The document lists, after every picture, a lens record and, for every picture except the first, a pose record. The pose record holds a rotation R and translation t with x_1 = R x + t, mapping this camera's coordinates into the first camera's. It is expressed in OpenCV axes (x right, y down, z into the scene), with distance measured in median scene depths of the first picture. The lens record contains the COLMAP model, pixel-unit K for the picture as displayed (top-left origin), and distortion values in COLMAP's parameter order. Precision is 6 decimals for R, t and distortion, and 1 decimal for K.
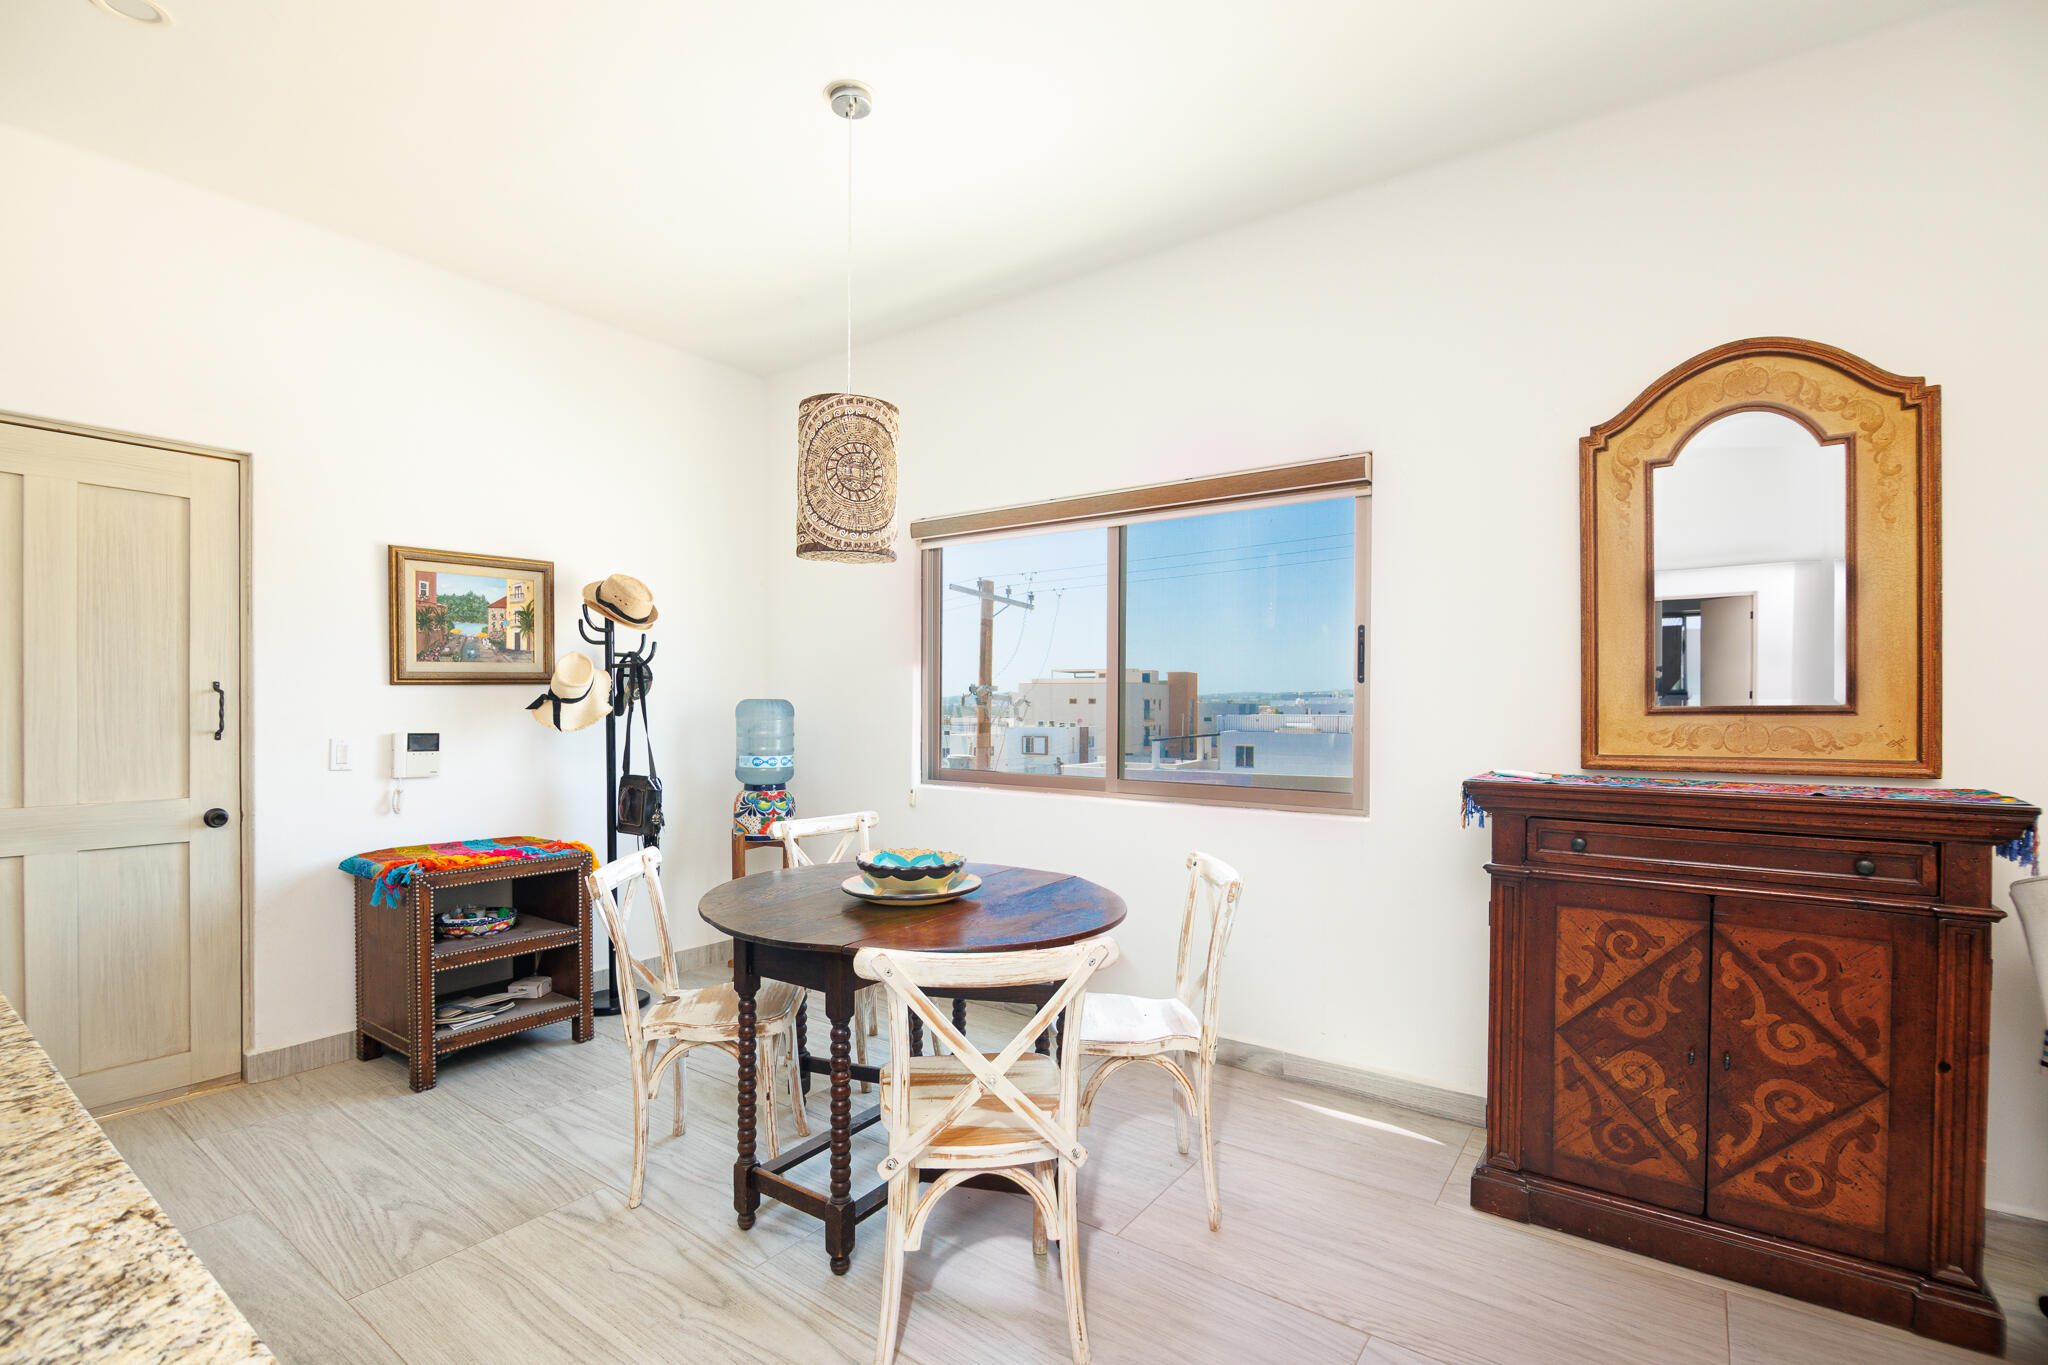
lens RADIAL K [[932.5, 0, 1017.6], [0, 932.5, 710.6], [0, 0, 1]] dist [-0.009218, -0.000872]
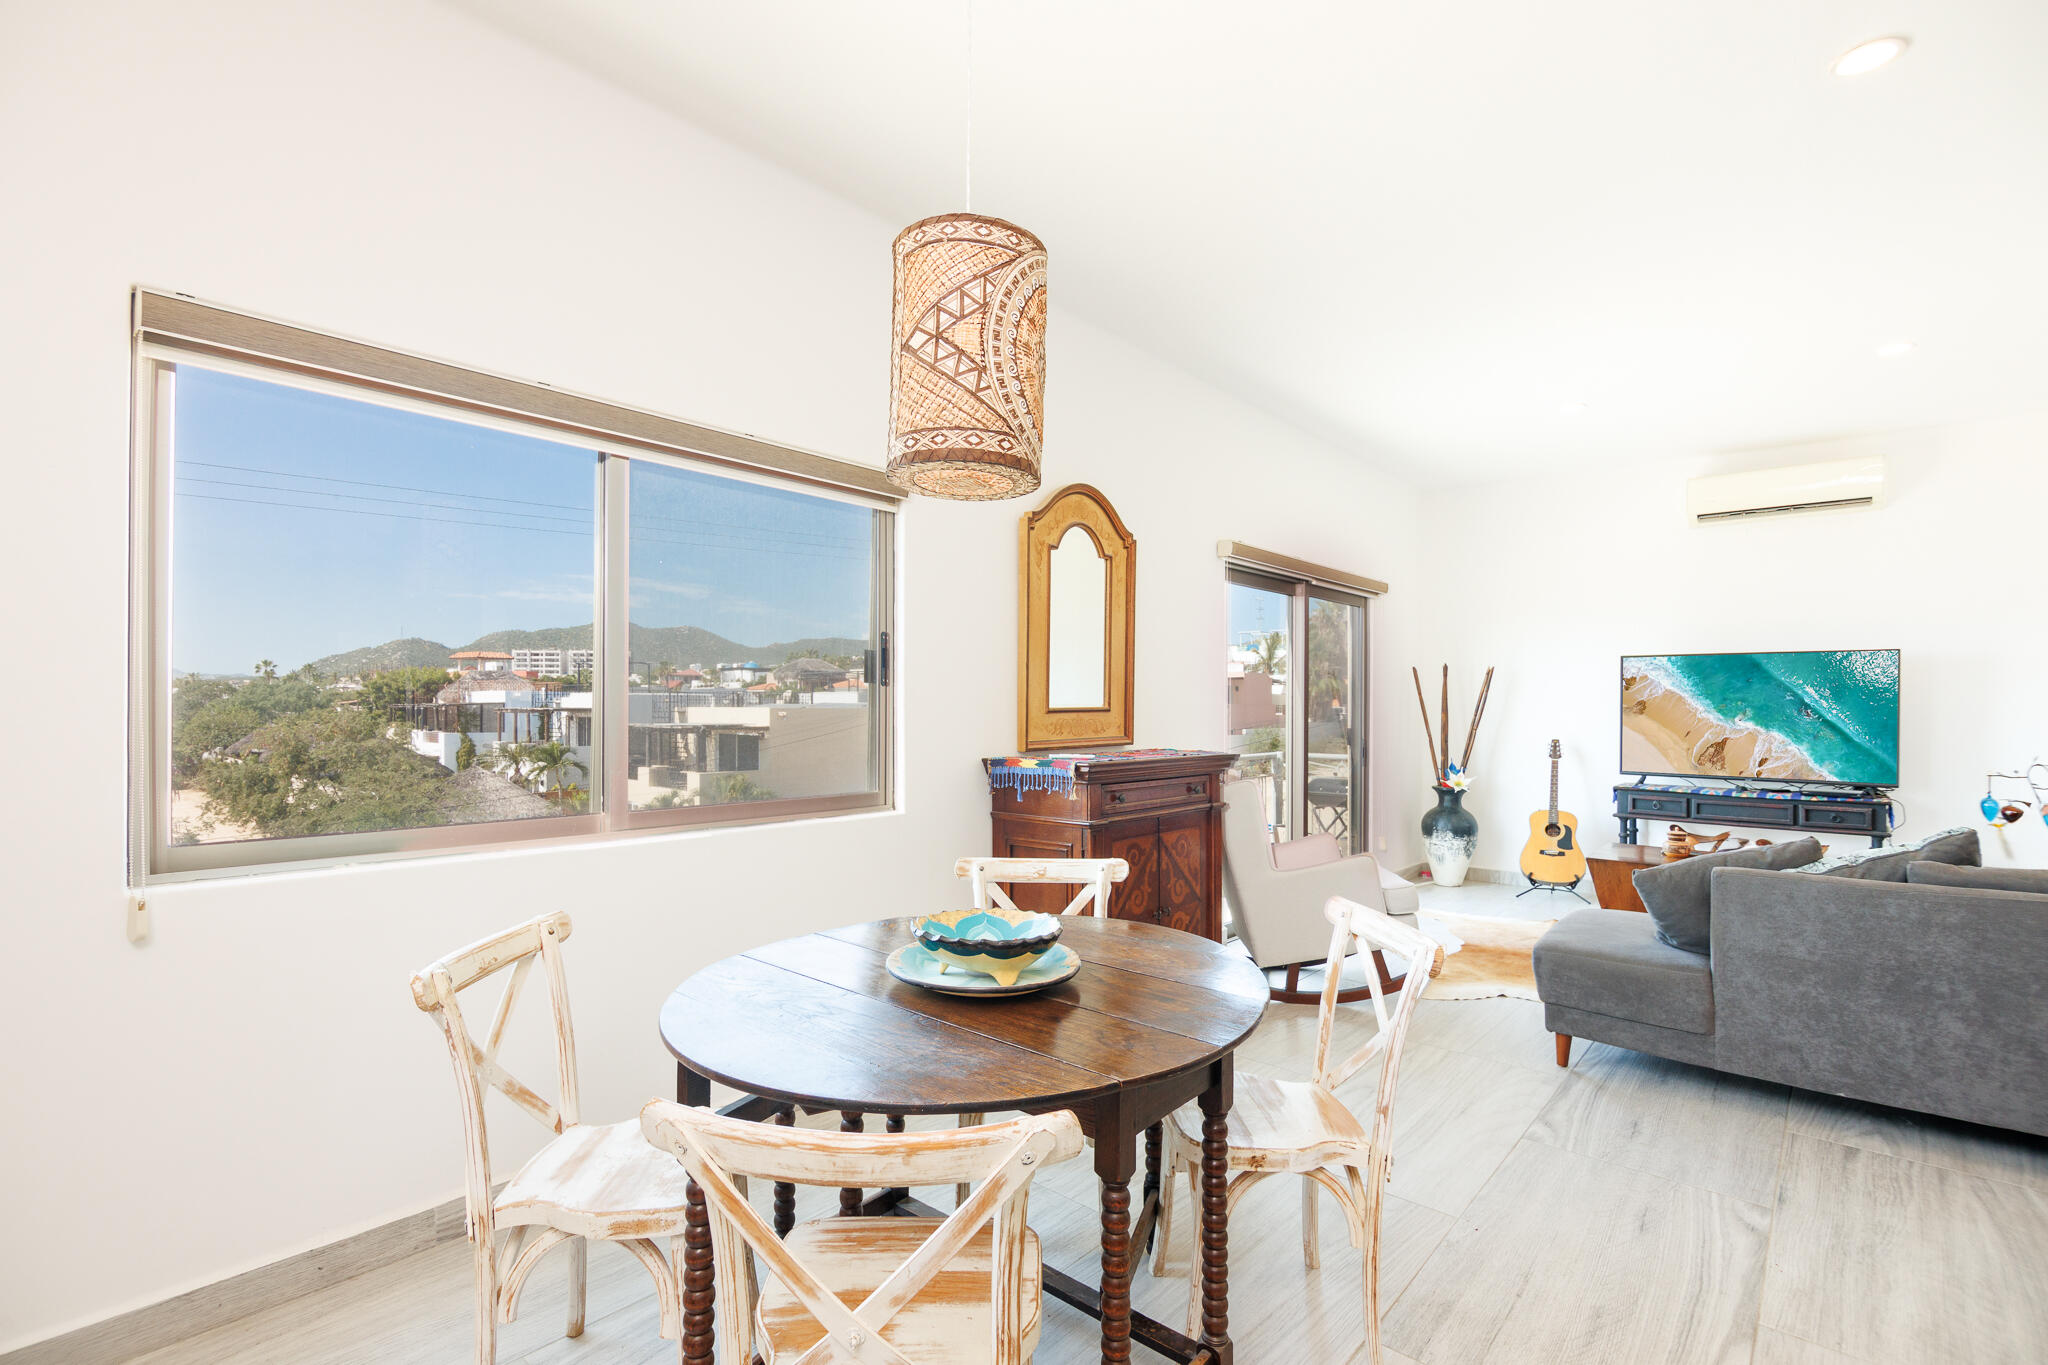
lens RADIAL K [[932.5, 0, 1017.6], [0, 932.5, 710.6], [0, 0, 1]] dist [-0.009218, -0.000872]
pose [[0.098122, -0.012875, 0.995091, -0.673019], [0.002006, 0.999917, 0.012740, -0.014183], [-0.995172, 0.000746, 0.098140, 0.695783]]
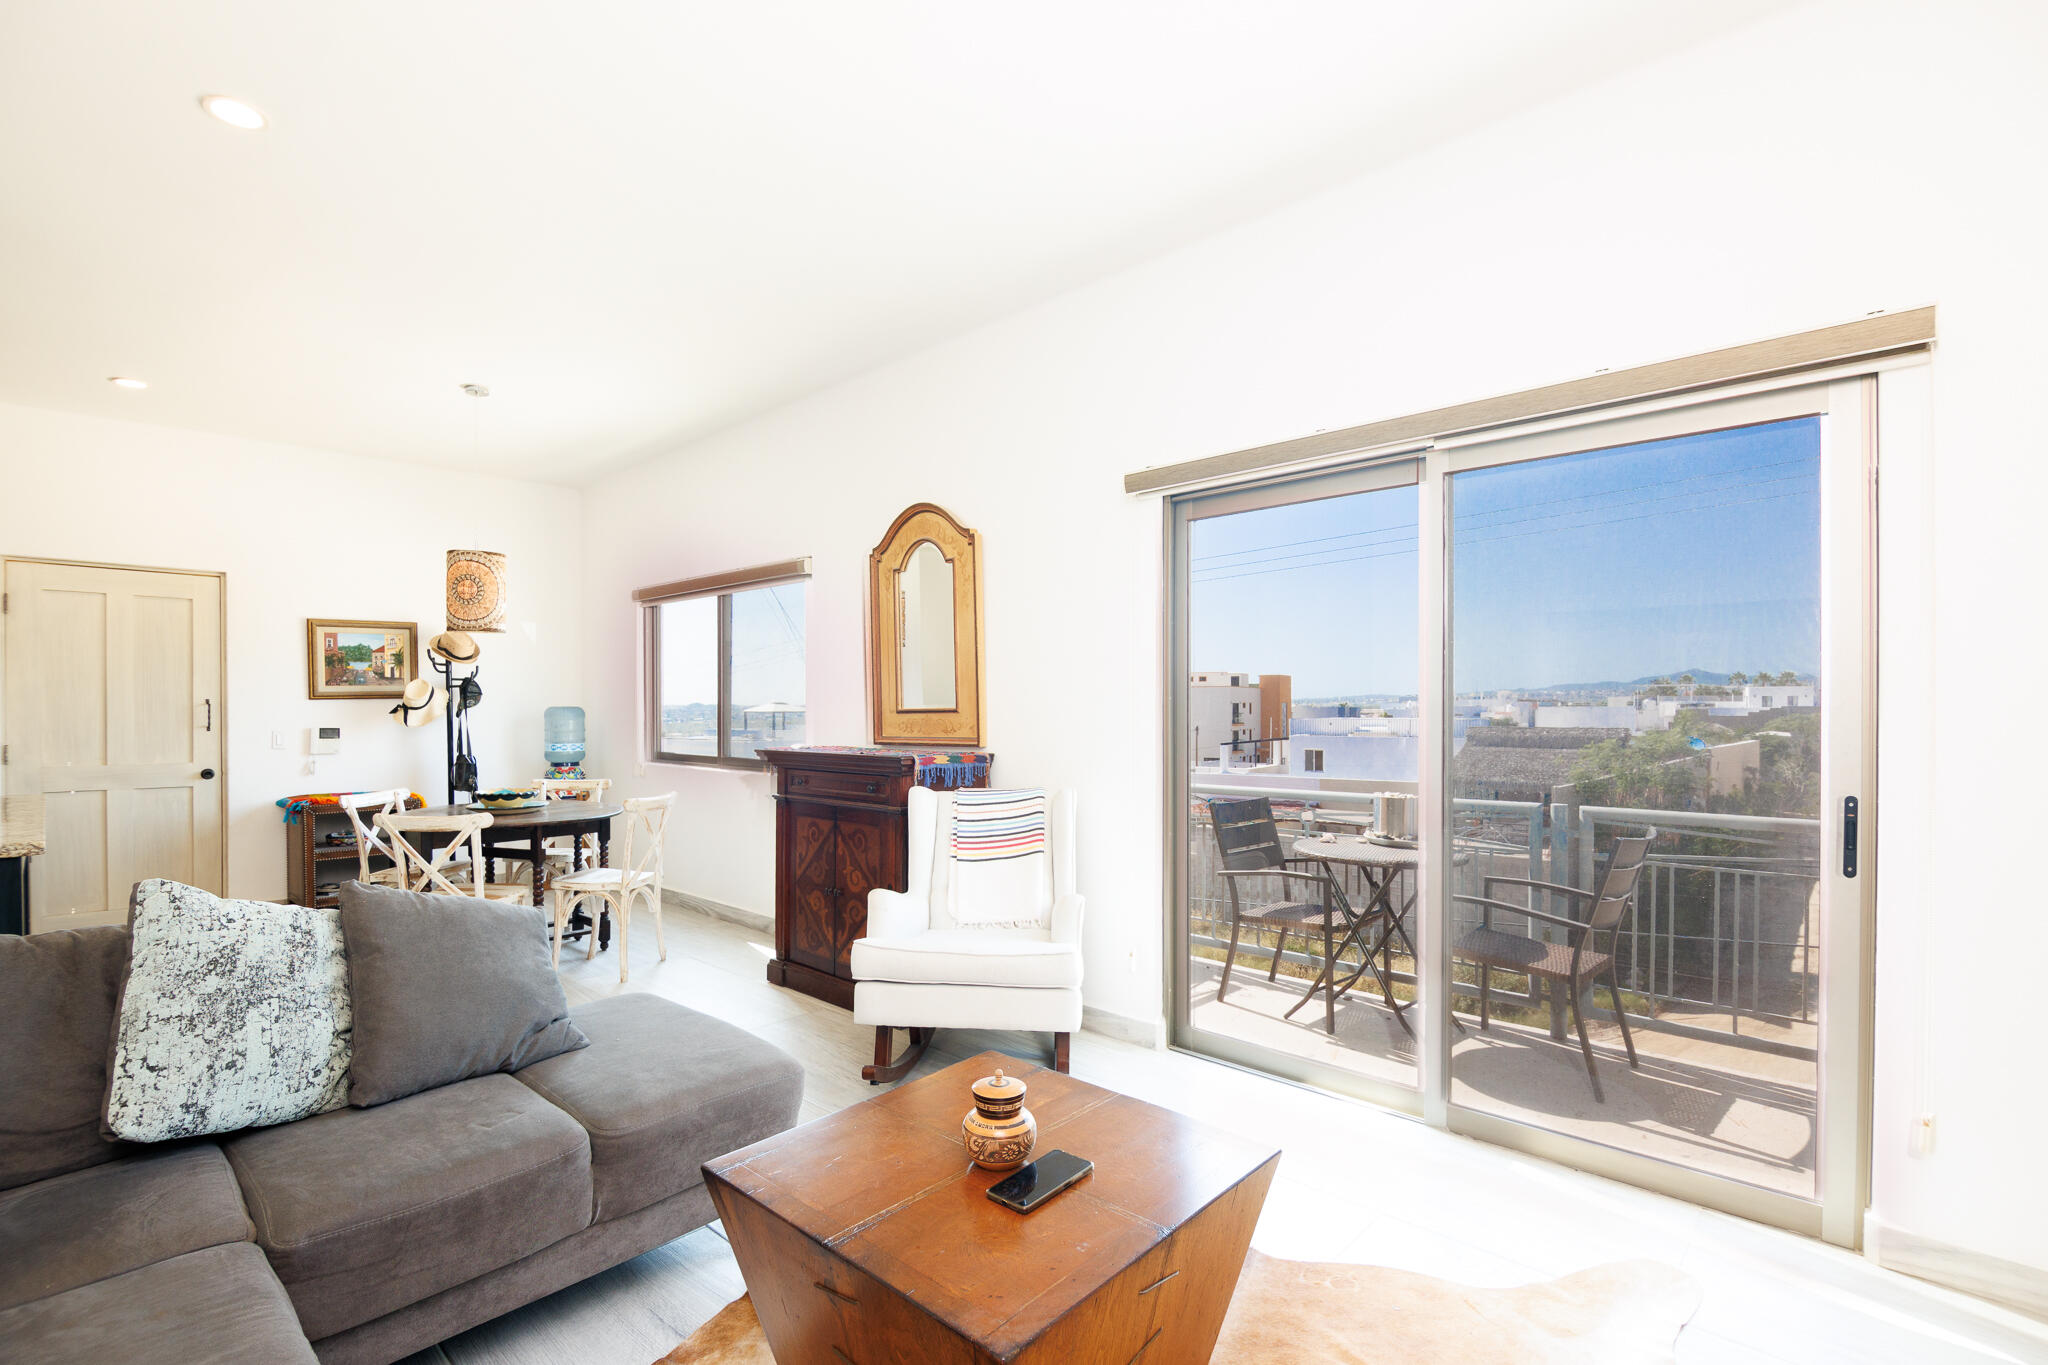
lens RADIAL K [[944.7, 0, 1013.9], [0, 944.7, 714.5], [0, 0, 1]] dist [-0.013682, -0.000352]
pose [[0.991584, -0.004477, -0.129389, 0.833955], [0.004345, 0.999990, -0.001306, 0.007382], [0.129394, 0.000733, 0.991593, -0.544860]]
